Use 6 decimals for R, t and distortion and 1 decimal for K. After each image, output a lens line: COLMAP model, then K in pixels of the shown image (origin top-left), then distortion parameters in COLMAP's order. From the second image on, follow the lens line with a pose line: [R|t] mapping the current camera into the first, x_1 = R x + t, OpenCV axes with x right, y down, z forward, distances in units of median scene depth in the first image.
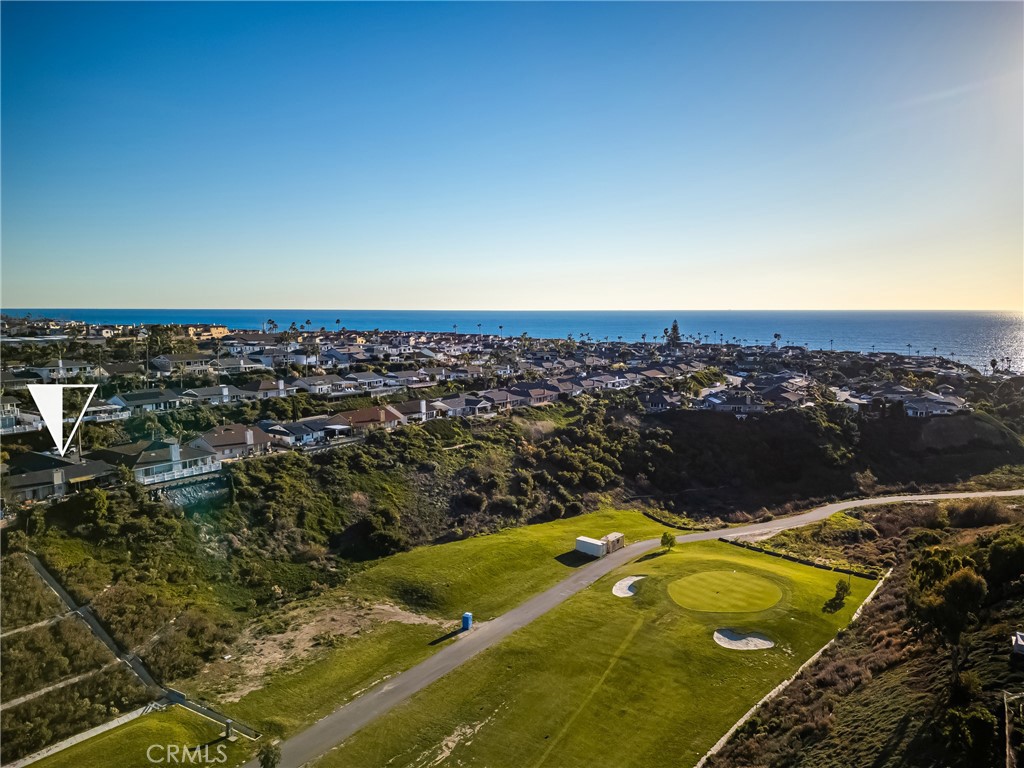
lens RADIAL K [[714.8, 0, 513.9], [0, 714.8, 382.1], [0, 0, 1]] dist [0.070621, -0.065836]
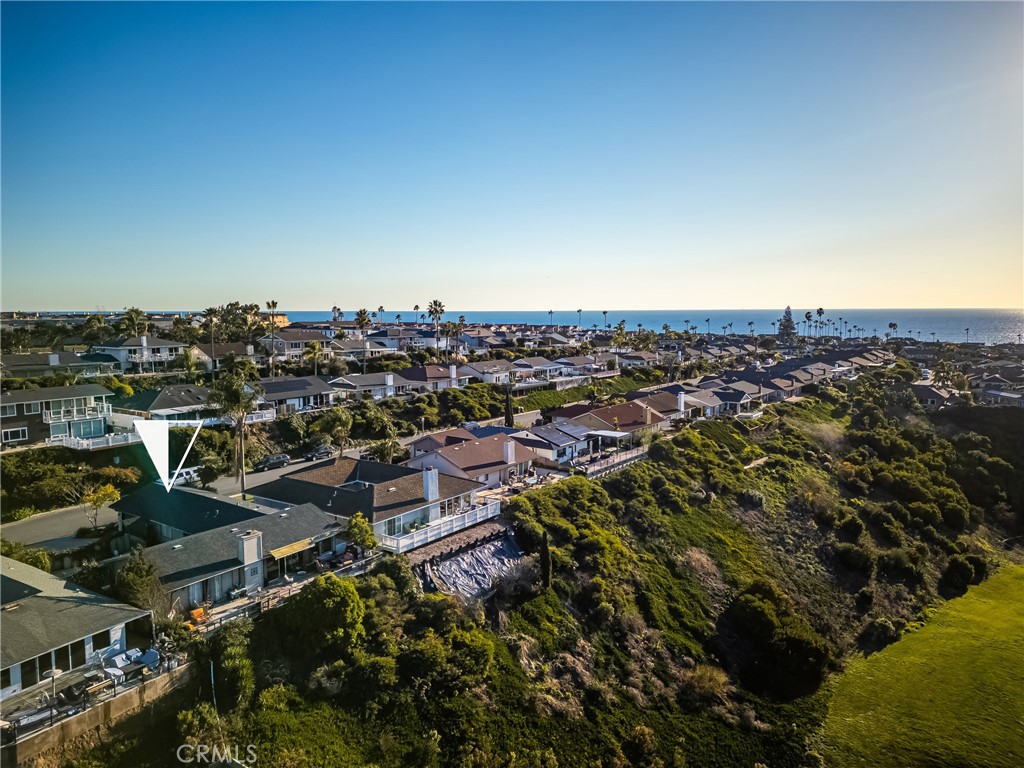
lens RADIAL K [[714.8, 0, 512.6], [0, 714.8, 381.2], [0, 0, 1]] dist [0.070621, -0.065836]
pose [[0.999869, -0.003405, -0.015830, -0.366072], [0.003365, 0.999991, -0.002563, 0.021593], [0.015839, 0.002509, 0.999871, 0.440523]]
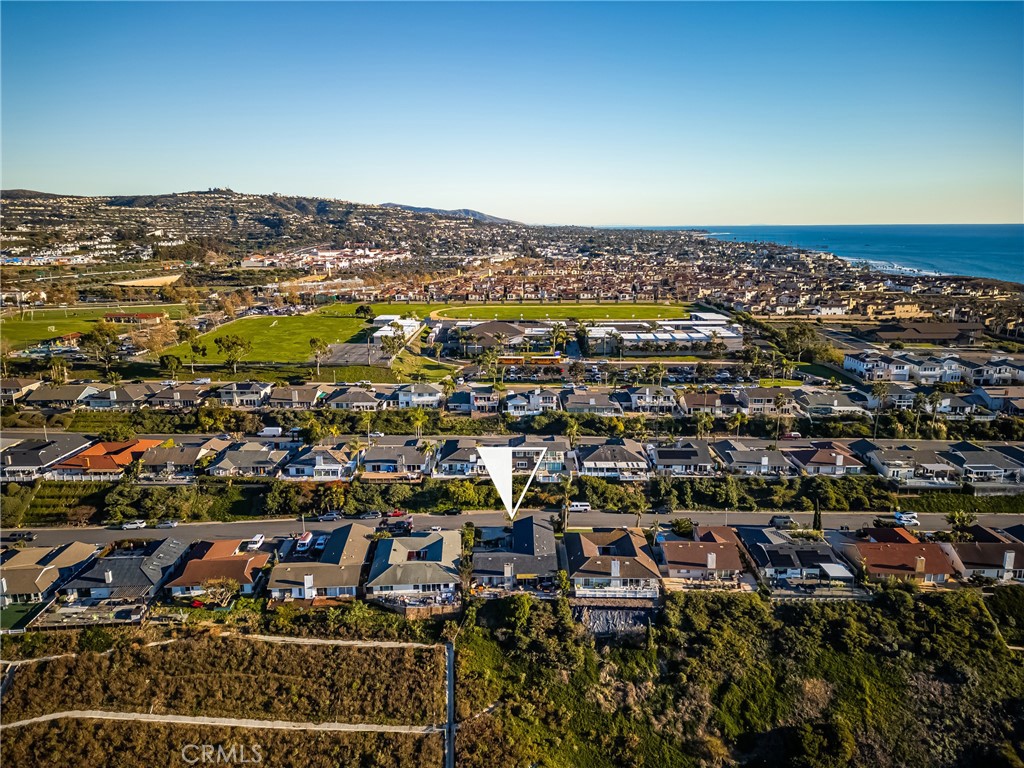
lens RADIAL K [[714.8, 0, 510.5], [0, 714.8, 386.1], [0, 0, 1]] dist [0.070621, -0.065836]
pose [[0.562162, 0.180597, -0.807068, 0.177714], [-0.082389, 0.983241, 0.162632, -0.267197], [0.822913, -0.024932, 0.567620, 0.306051]]
